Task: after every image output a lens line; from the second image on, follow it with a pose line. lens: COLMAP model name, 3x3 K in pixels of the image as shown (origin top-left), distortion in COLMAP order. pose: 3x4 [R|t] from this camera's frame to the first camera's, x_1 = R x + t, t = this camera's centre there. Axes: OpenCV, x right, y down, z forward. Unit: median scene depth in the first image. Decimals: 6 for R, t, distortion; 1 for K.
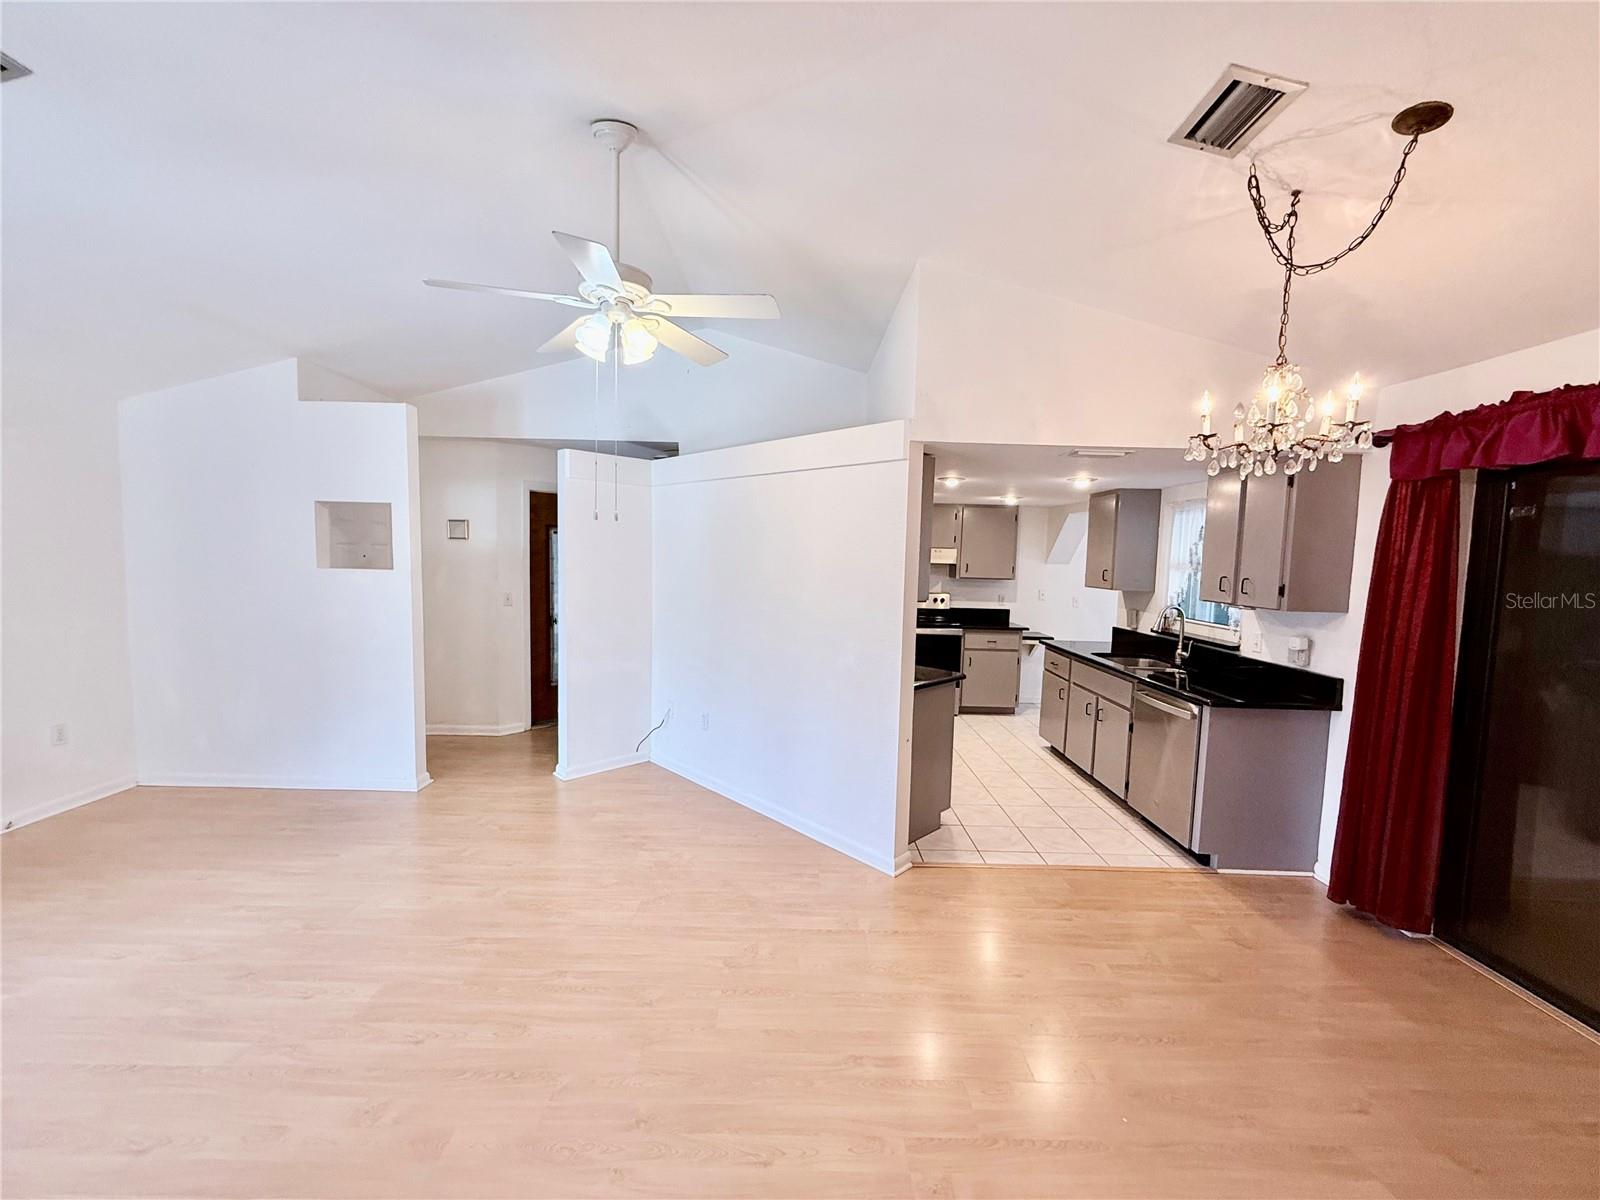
lens RADIAL K [[633.8, 0, 800.1], [0, 633.8, 604.1], [0, 0, 1]] dist [0.001005, -0.000110]
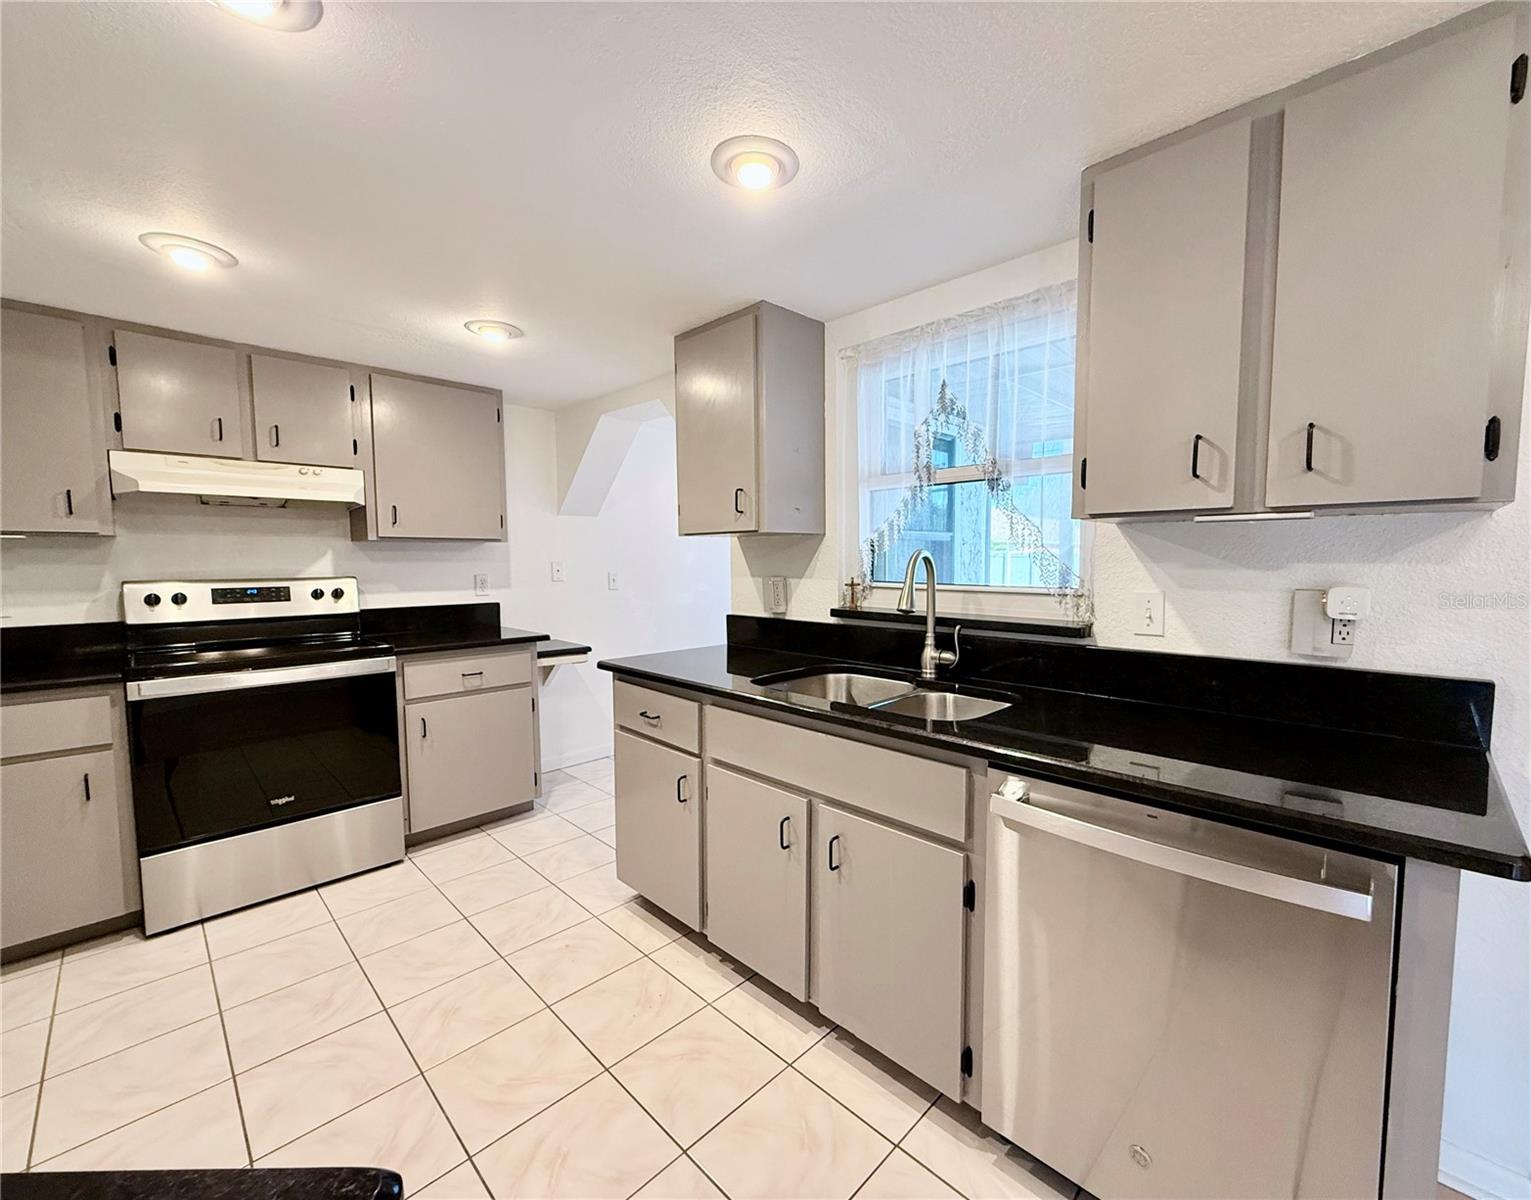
lens RADIAL K [[638.6, 0, 797.8], [0, 638.6, 603.5], [0, 0, 1]] dist [0.002599, 0.000481]
pose [[0.692531, -0.080085, 0.716929, 0.199704], [0.079251, 0.996249, 0.034733, 0.016162], [-0.717021, 0.032763, 0.696281, 0.732712]]
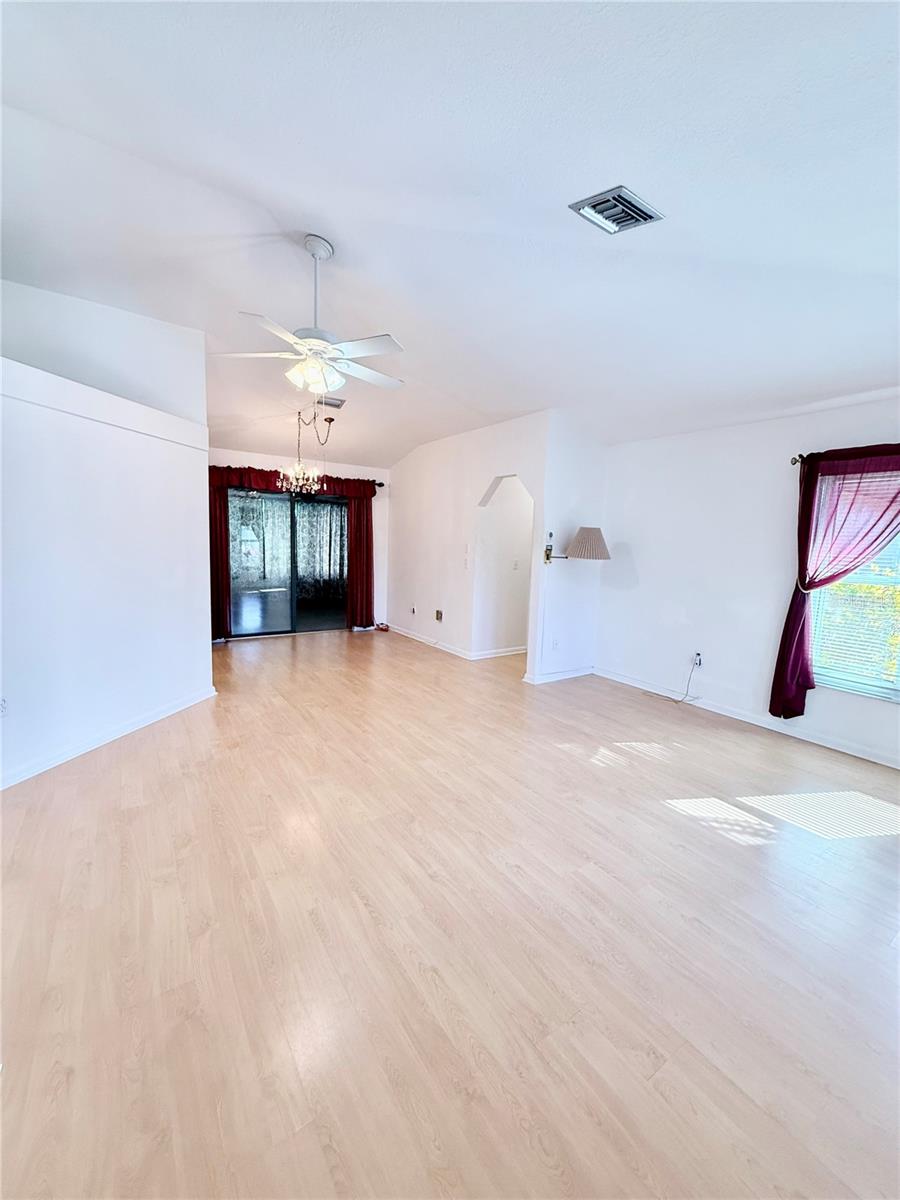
lens RADIAL K [[478.1, 0, 448.7], [0, 478.1, 598.8], [0, 0, 1]] dist [0.001117, -0.000282]
pose [[-0.554531, -0.143656, 0.819669, -0.884686], [0.017130, 0.982807, 0.183837, -0.042254], [-0.831986, 0.115984, -0.542537, 0.817902]]
